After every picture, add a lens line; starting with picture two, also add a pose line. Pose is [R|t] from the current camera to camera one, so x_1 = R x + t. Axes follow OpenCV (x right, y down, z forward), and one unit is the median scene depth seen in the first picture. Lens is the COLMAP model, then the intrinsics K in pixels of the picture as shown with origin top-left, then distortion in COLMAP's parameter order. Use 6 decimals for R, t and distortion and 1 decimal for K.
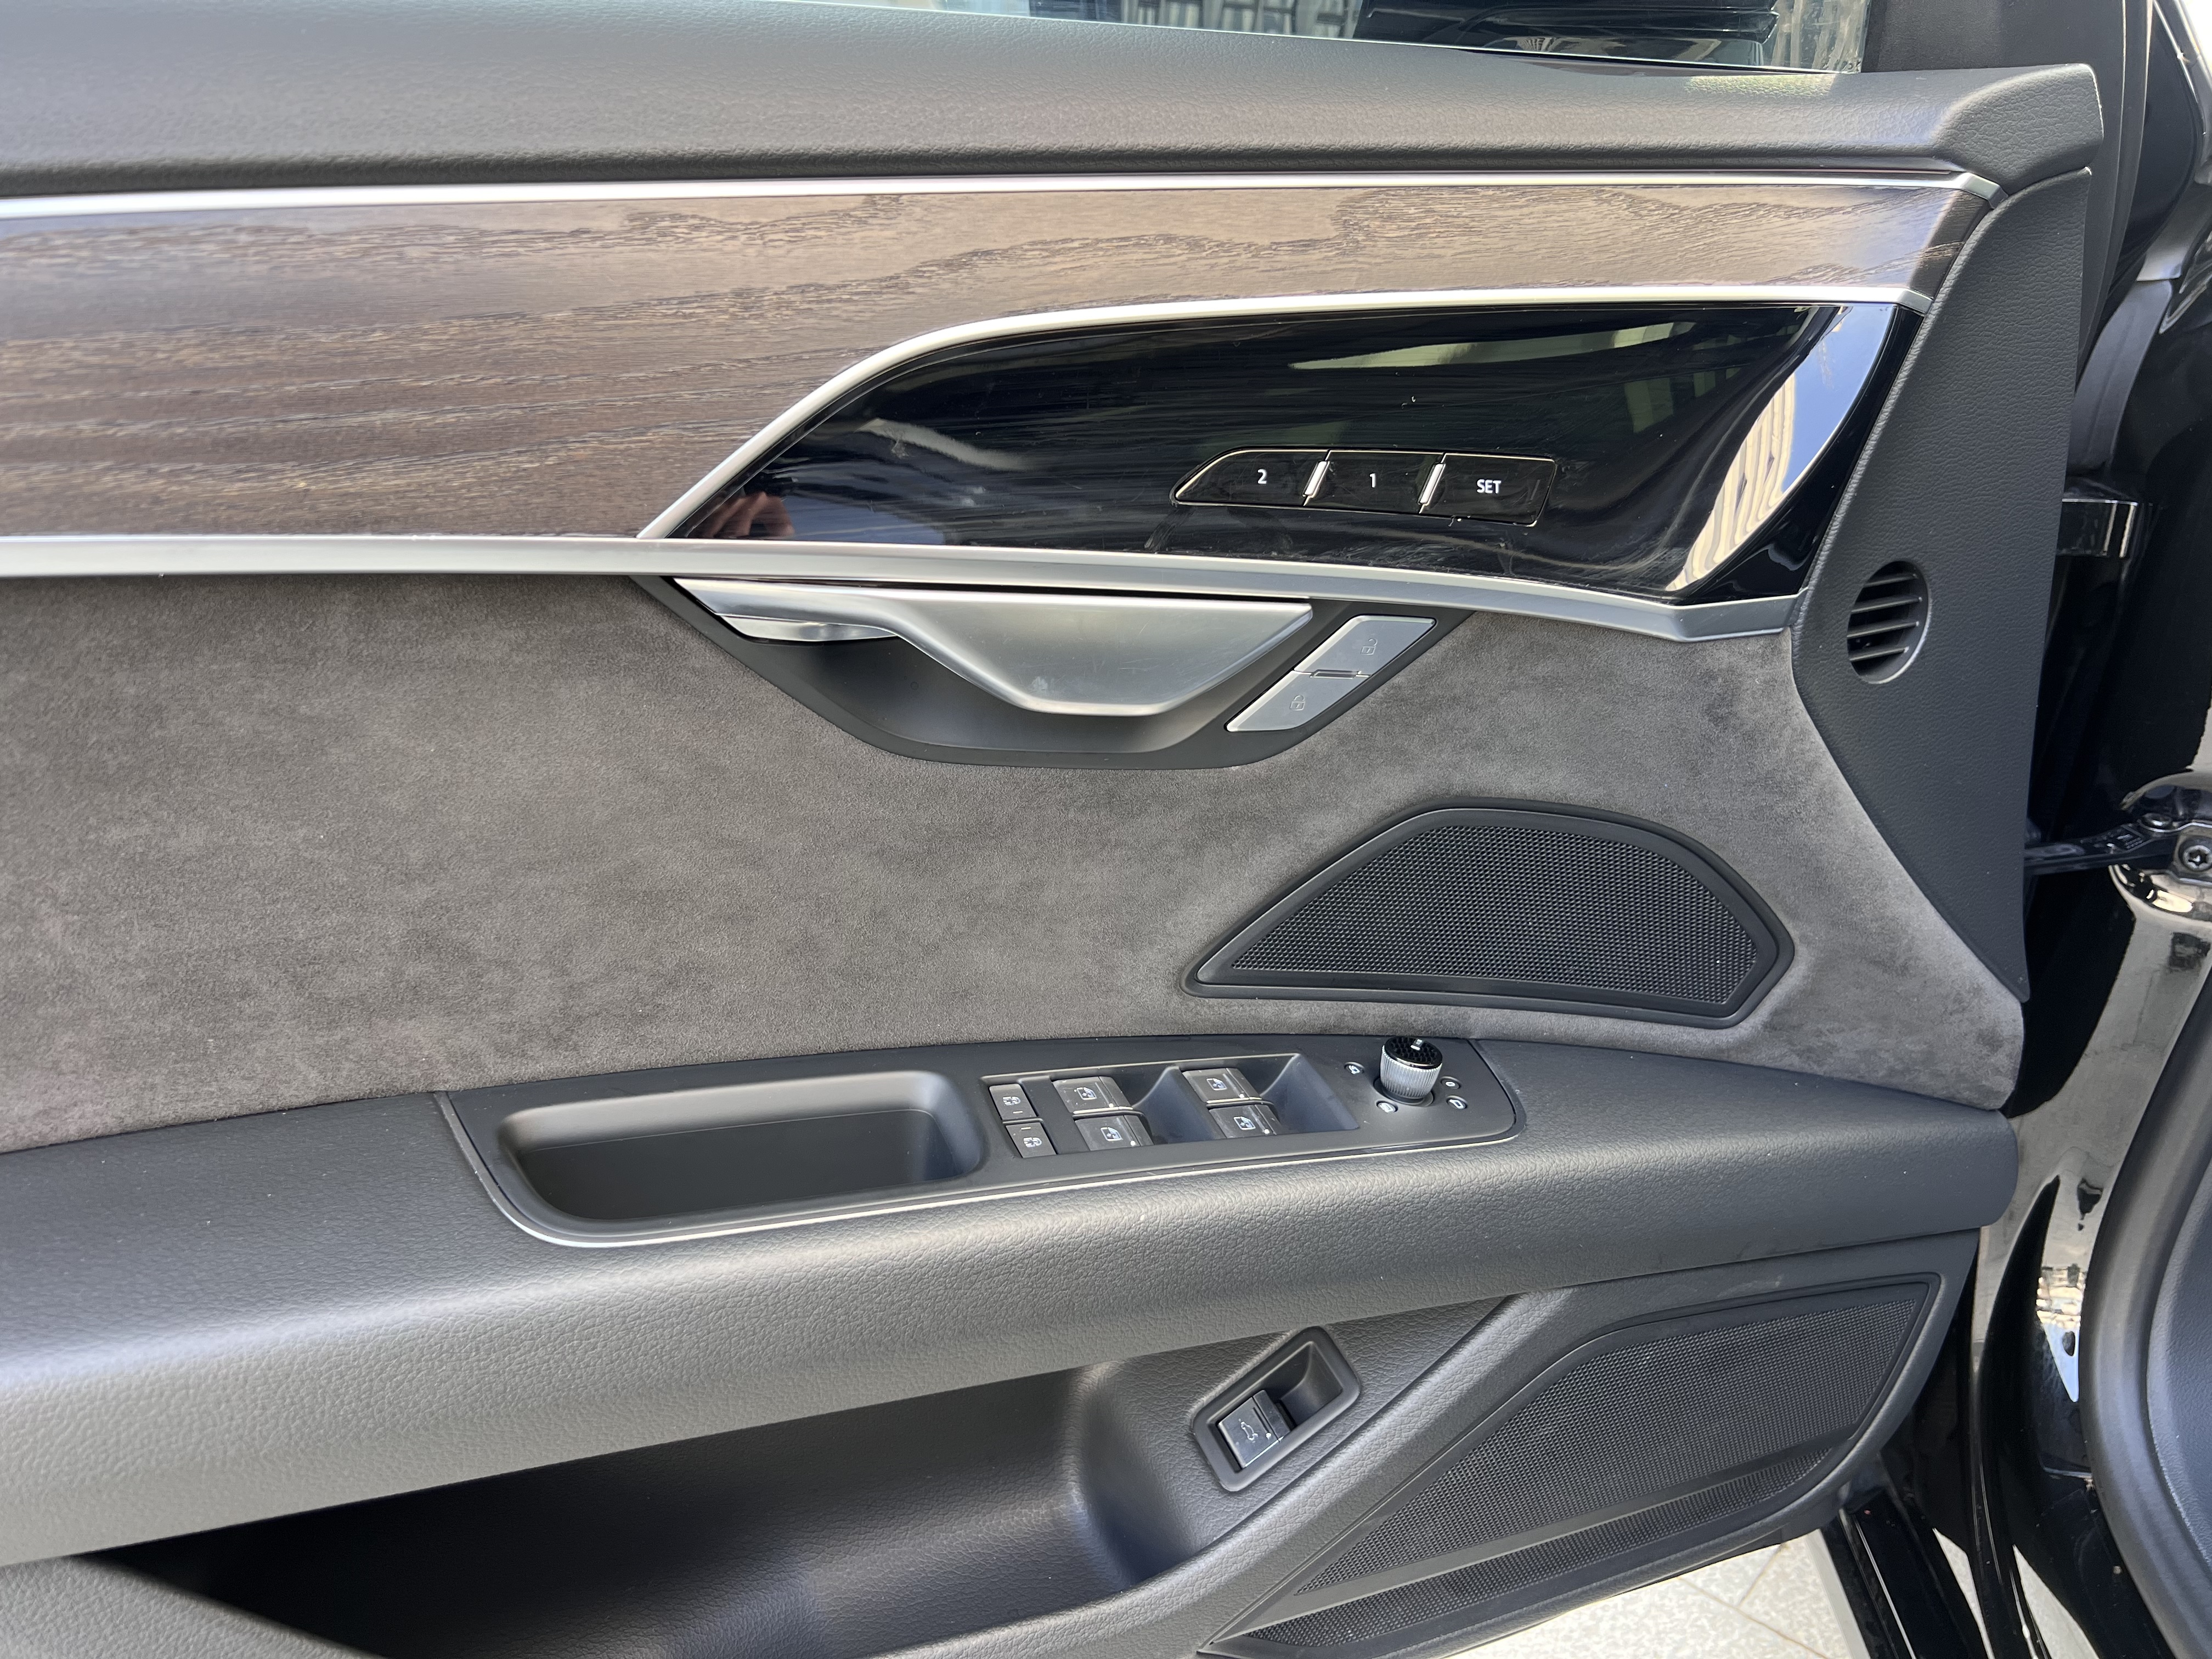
lens RADIAL K [[1652.3, 0, 1107.6], [0, 1652.3, 818.9], [0, 0, 1]] dist [0.051888, -0.066829]
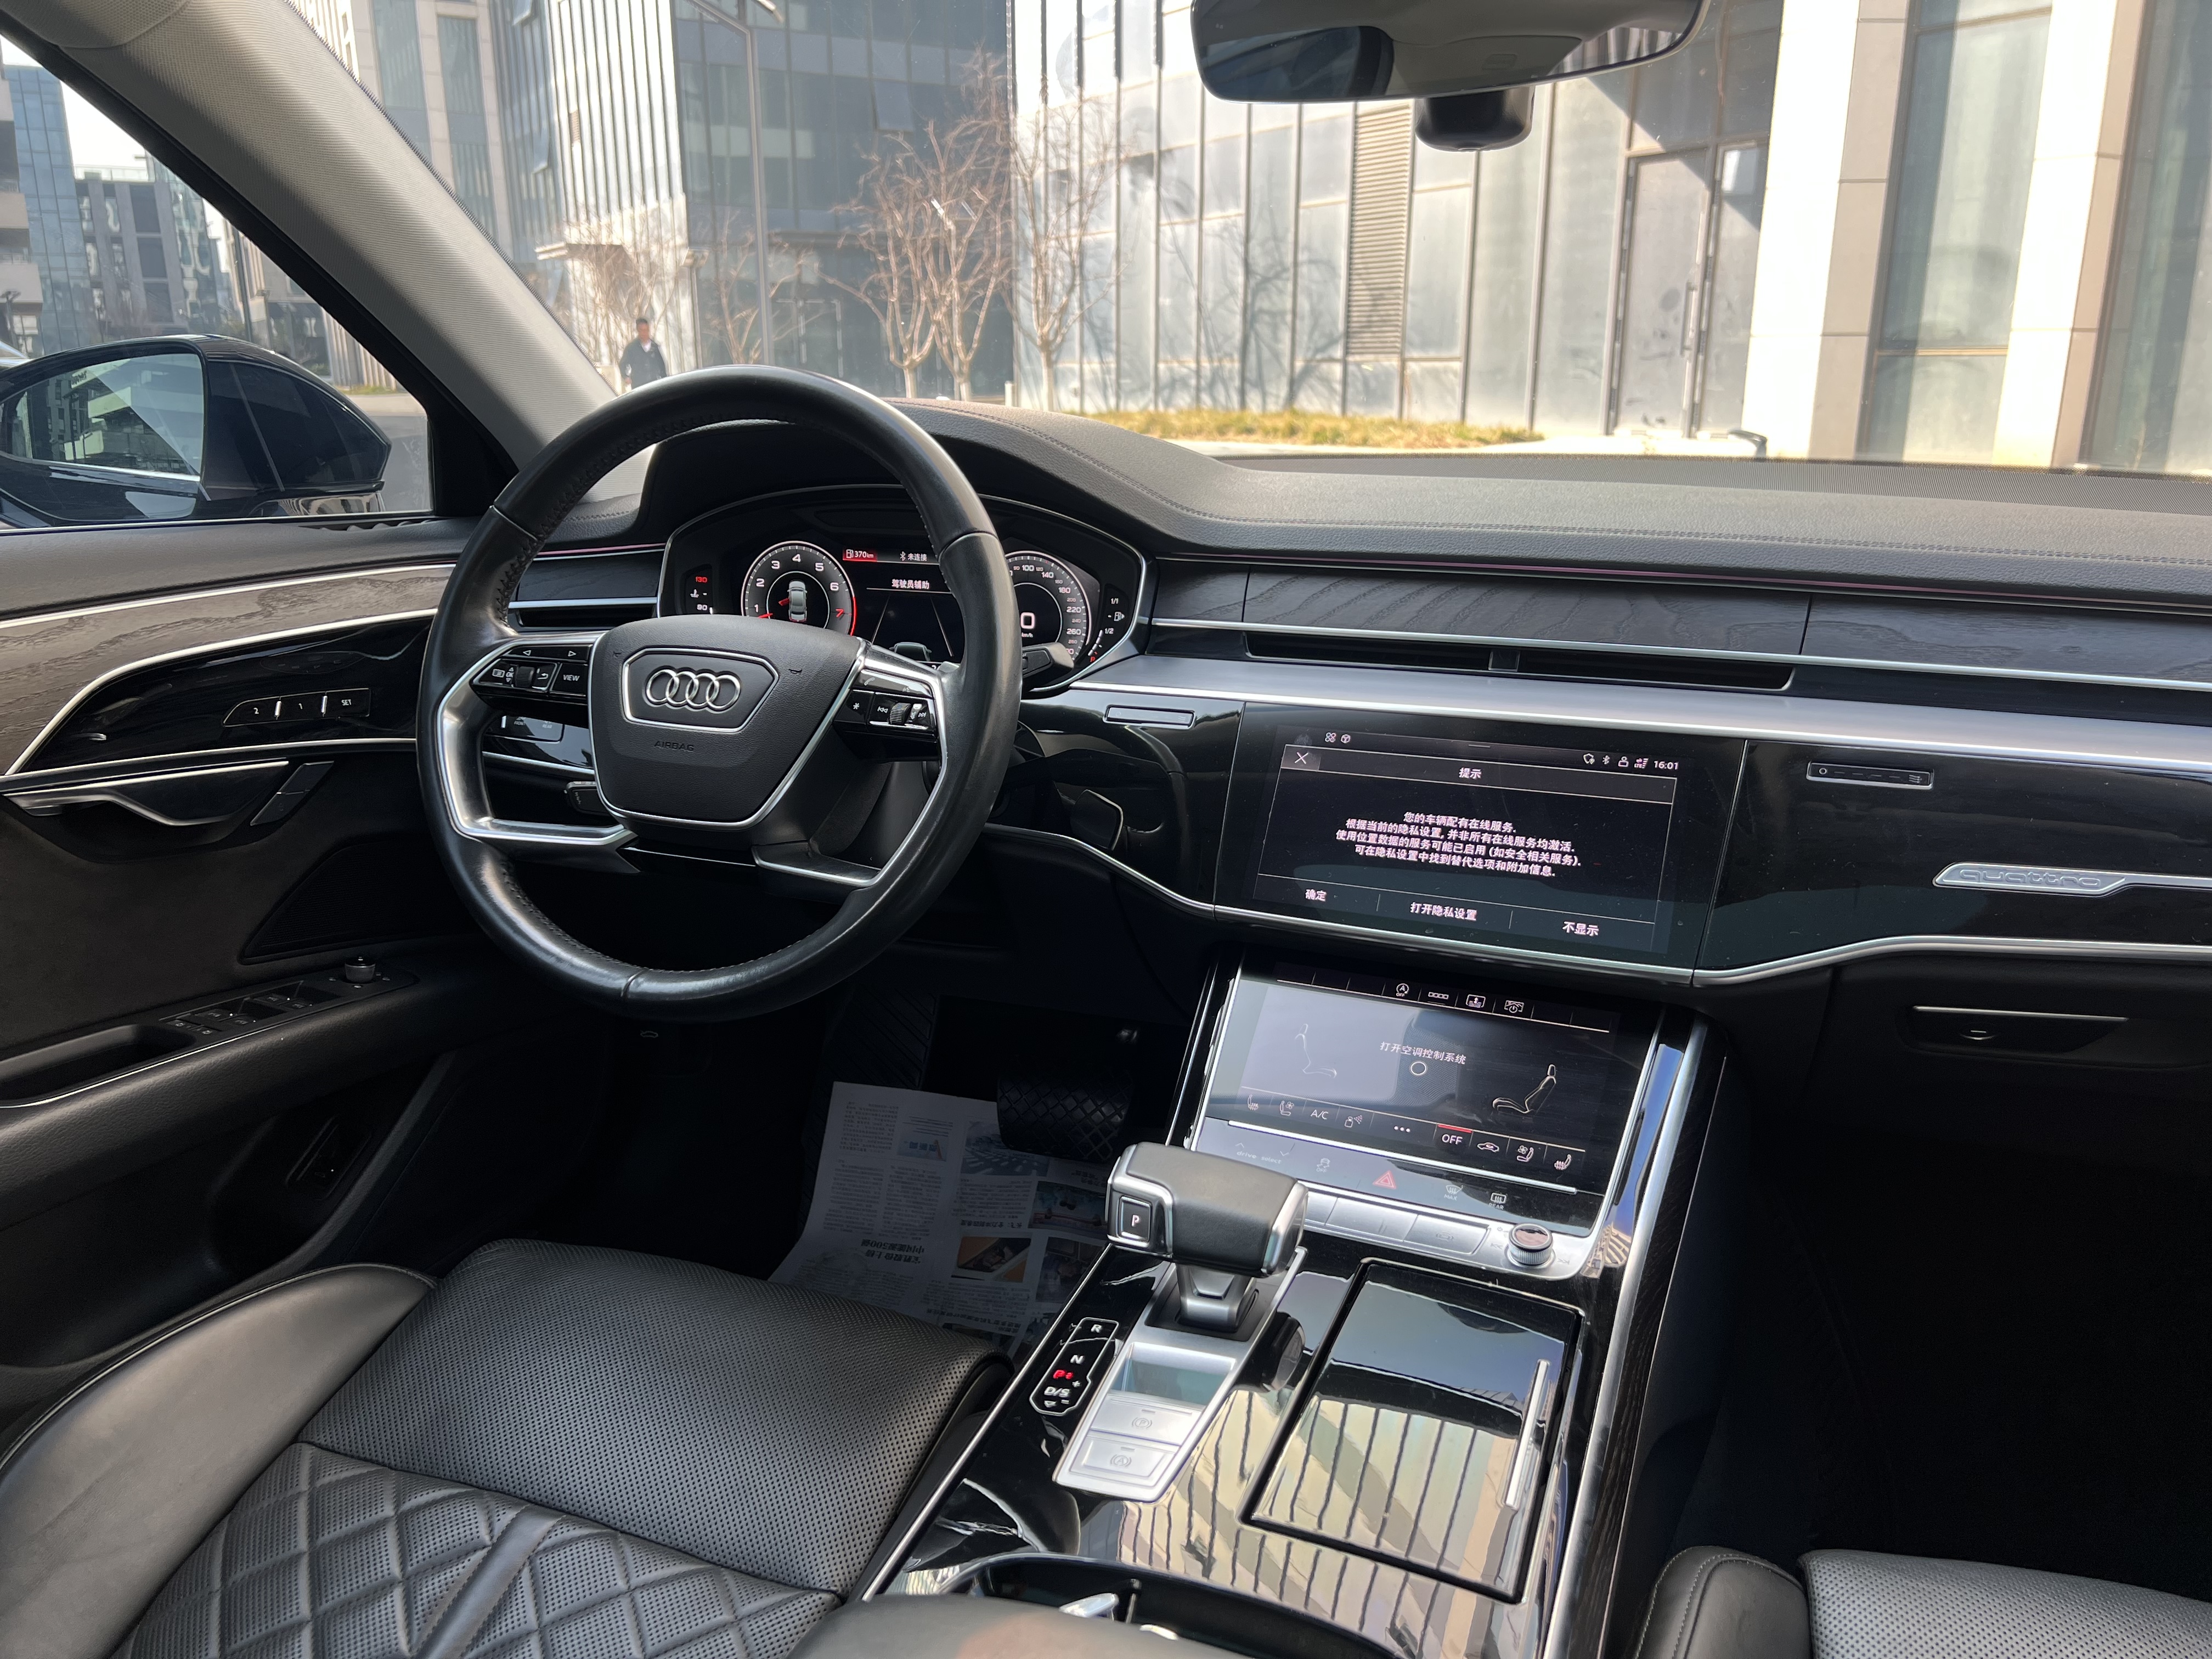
lens RADIAL K [[1652.3, 0, 1112.0], [0, 1652.3, 828.3], [0, 0, 1]] dist [0.051888, -0.066829]
pose [[0.669168, -0.189817, 0.718459, -0.860492], [0.255148, 0.966739, 0.017770, 0.232730], [-0.697935, 0.171422, 0.695343, -1.531128]]
